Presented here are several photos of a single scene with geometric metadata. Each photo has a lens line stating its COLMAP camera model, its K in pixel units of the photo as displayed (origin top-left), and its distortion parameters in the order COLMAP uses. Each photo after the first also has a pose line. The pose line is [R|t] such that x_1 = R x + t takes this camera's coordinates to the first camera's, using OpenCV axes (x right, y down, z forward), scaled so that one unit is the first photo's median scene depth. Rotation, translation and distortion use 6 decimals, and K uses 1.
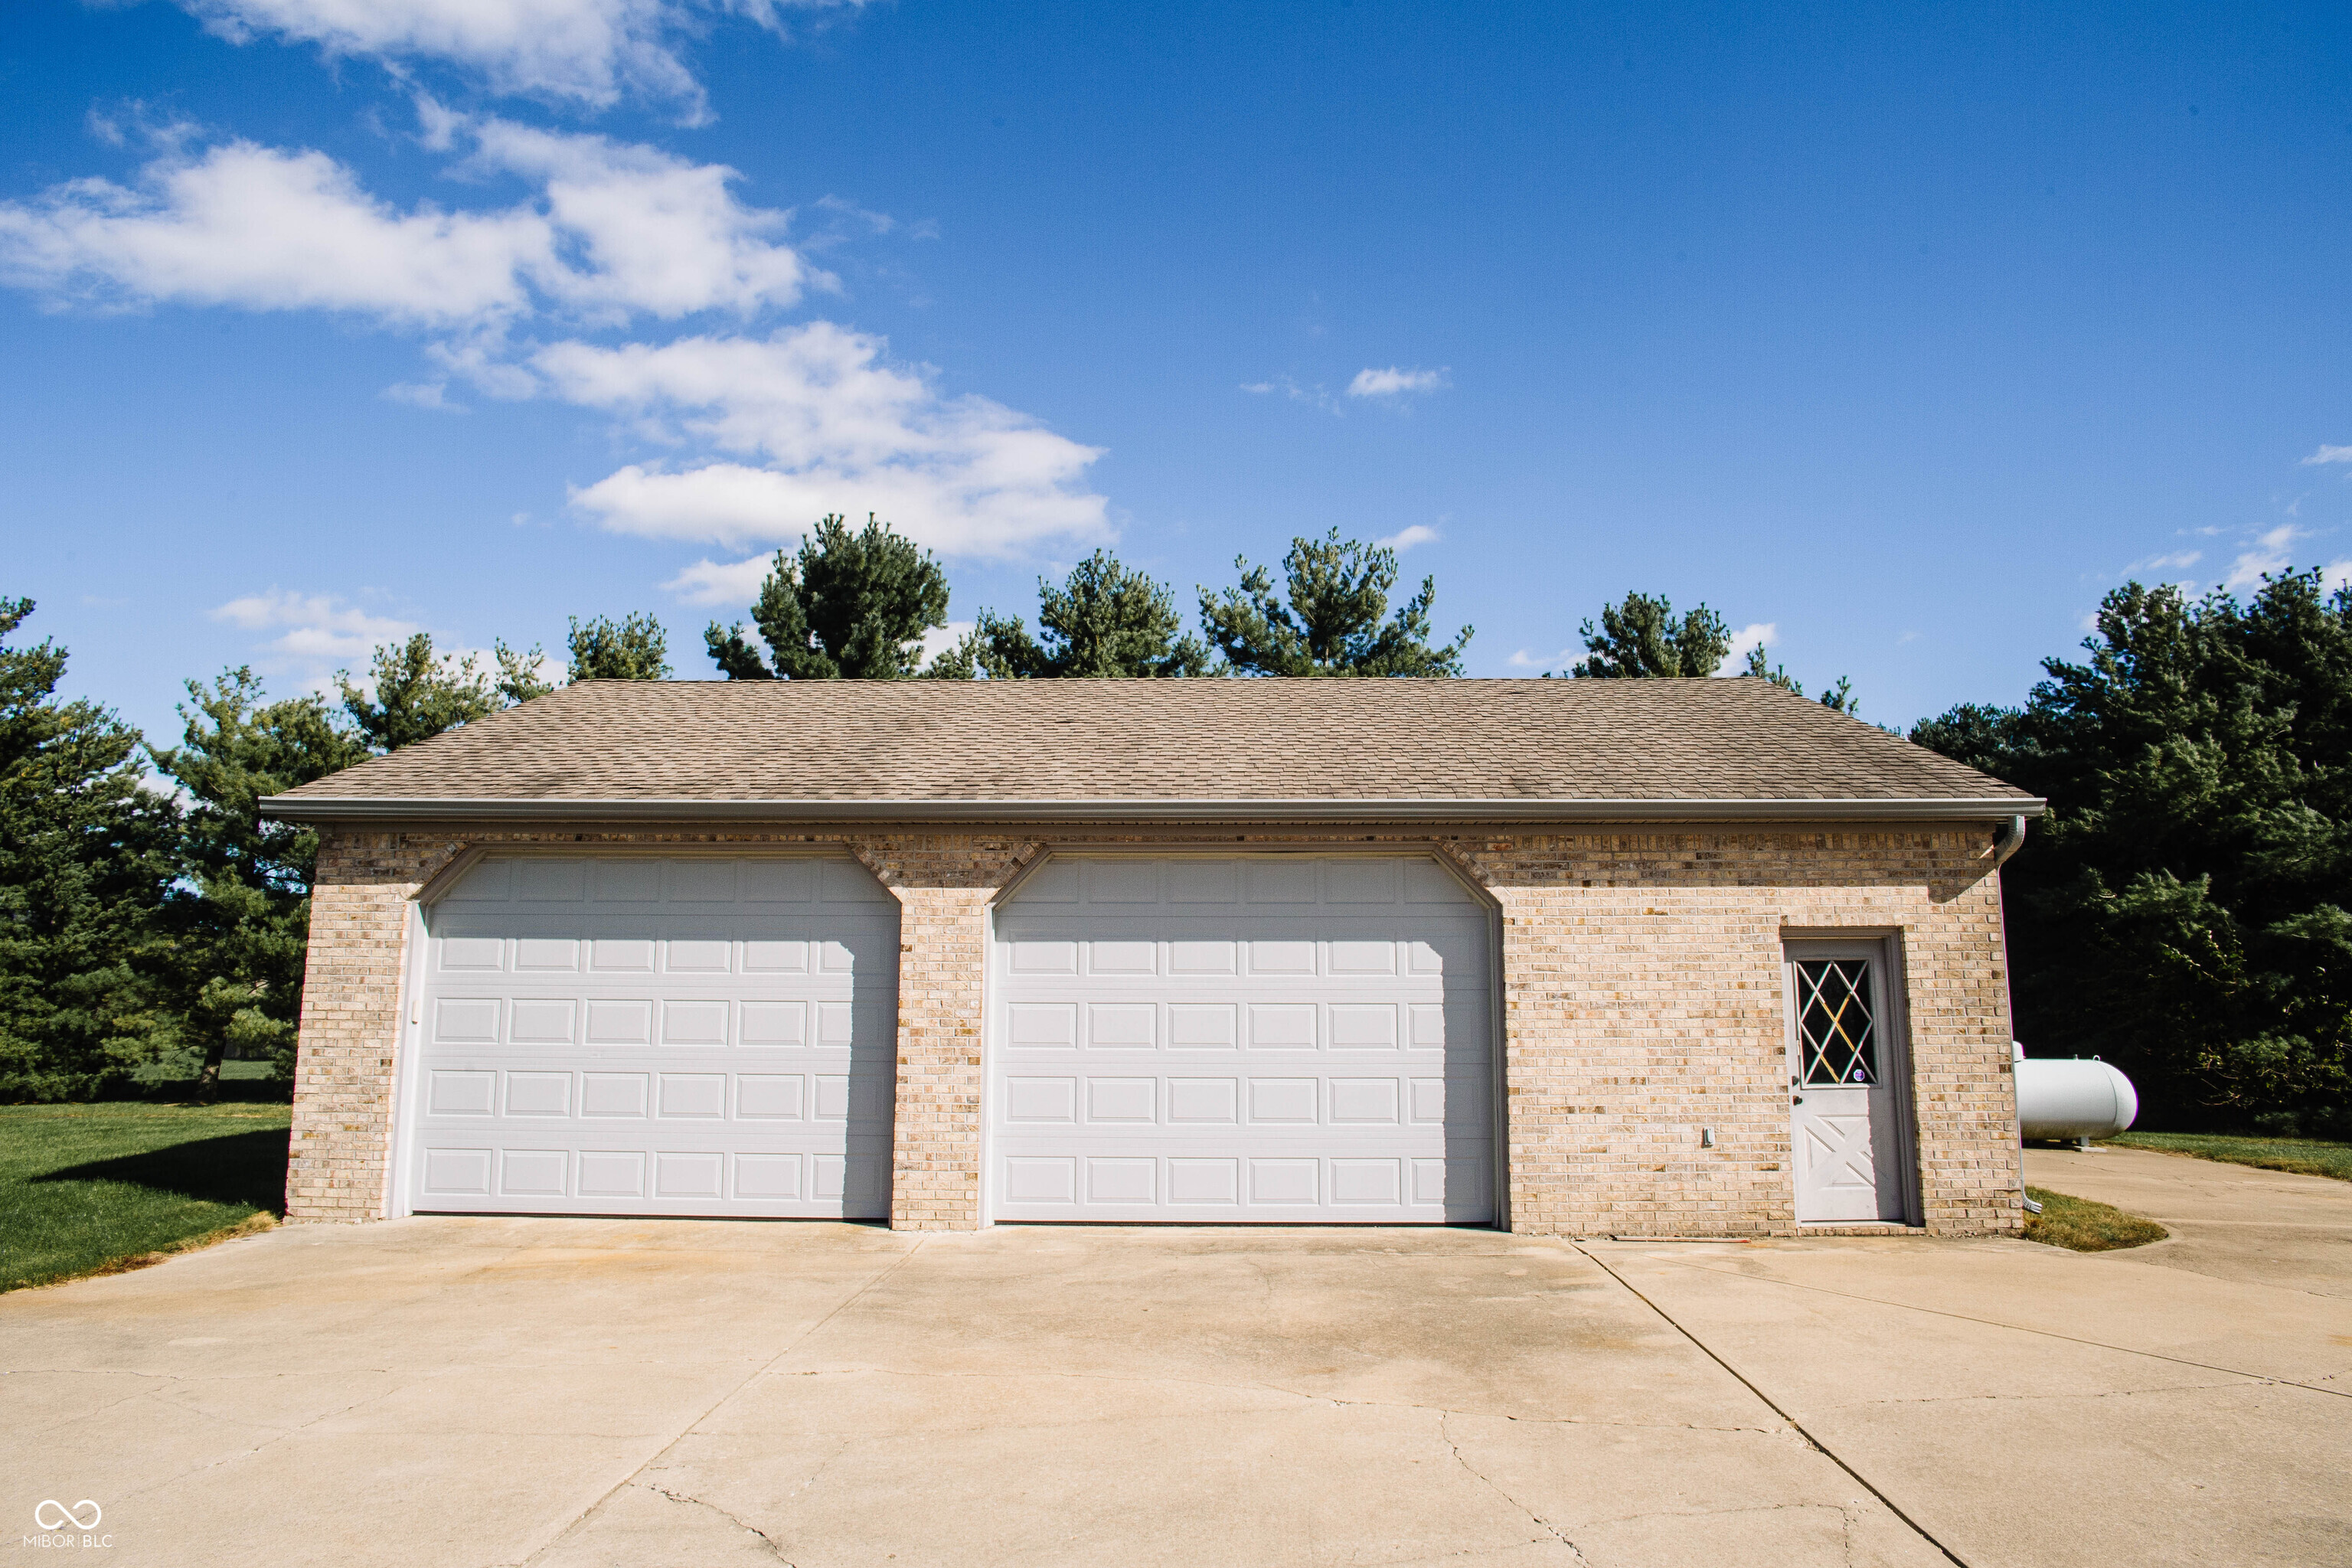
lens RADIAL K [[1361.2, 0, 1176.0], [0, 1361.2, 784.0], [0, 0, 1]] dist [0.000324, 0.000033]
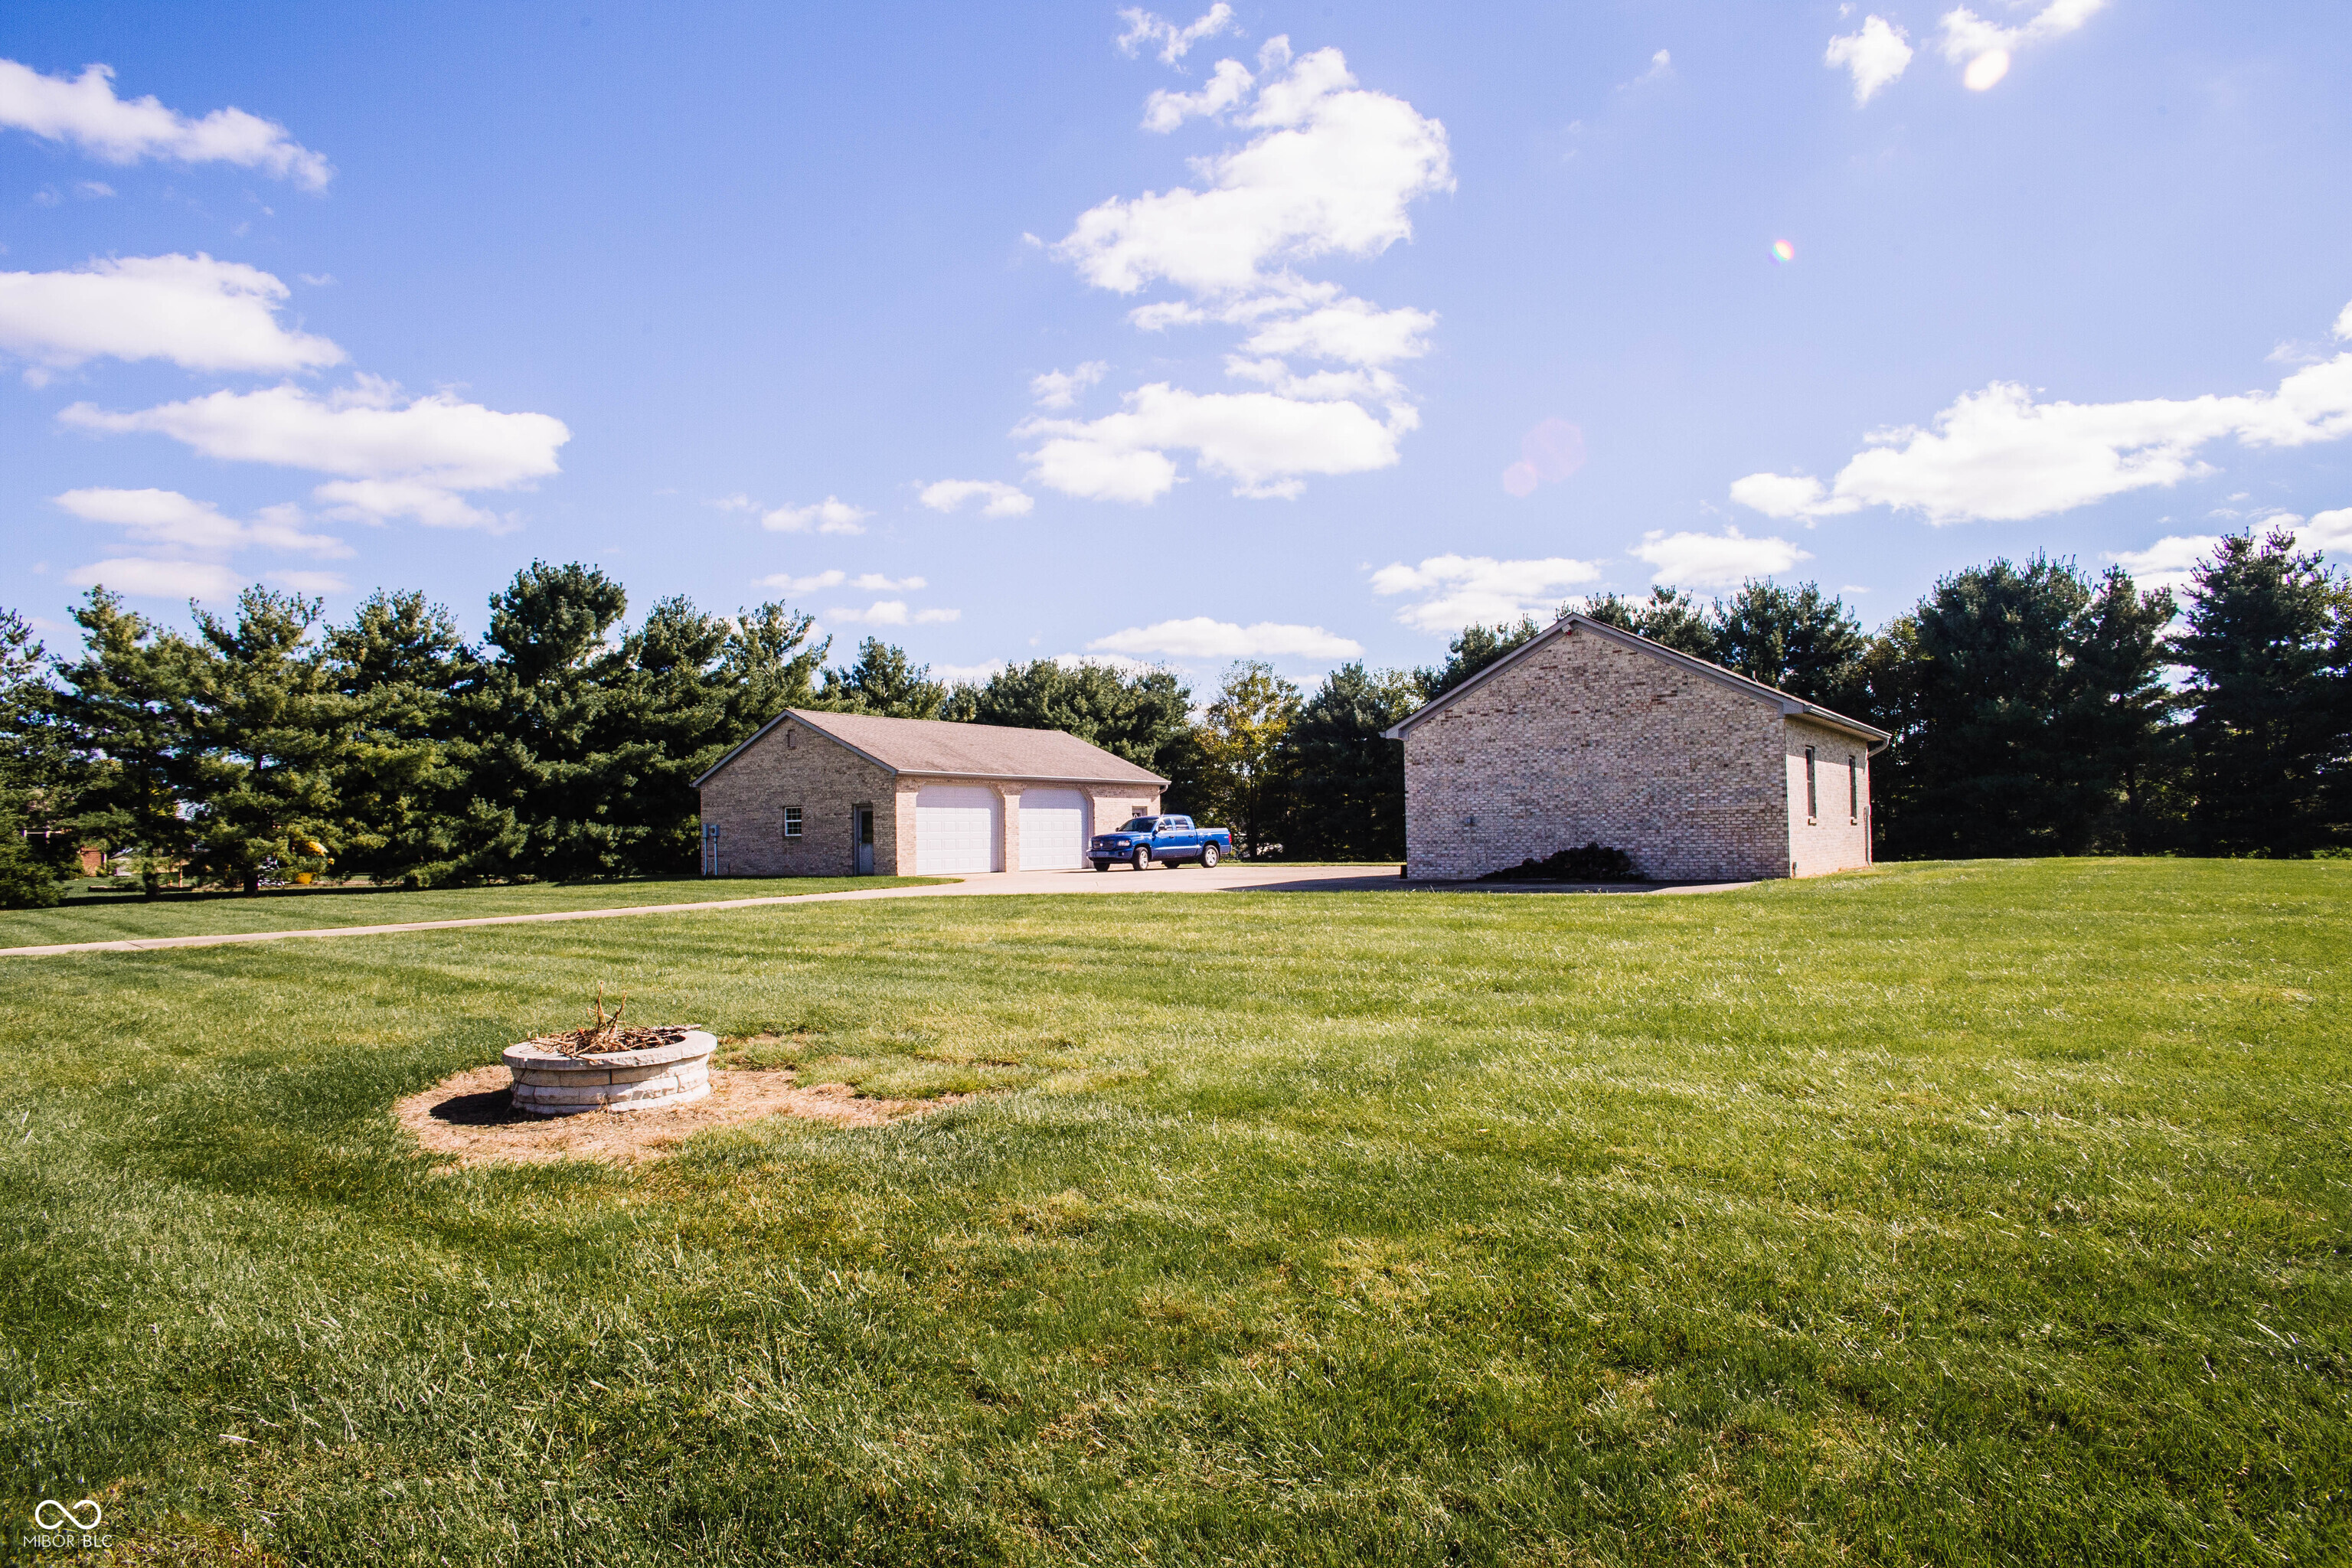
lens RADIAL K [[1361.2, 0, 1176.0], [0, 1361.2, 784.0], [0, 0, 1]] dist [0.000324, 0.000033]
pose [[0.550694, 0.016627, 0.834542, -3.487789], [-0.113037, 0.992077, 0.054825, -0.256692], [-0.827018, -0.124526, 0.548210, -1.801314]]
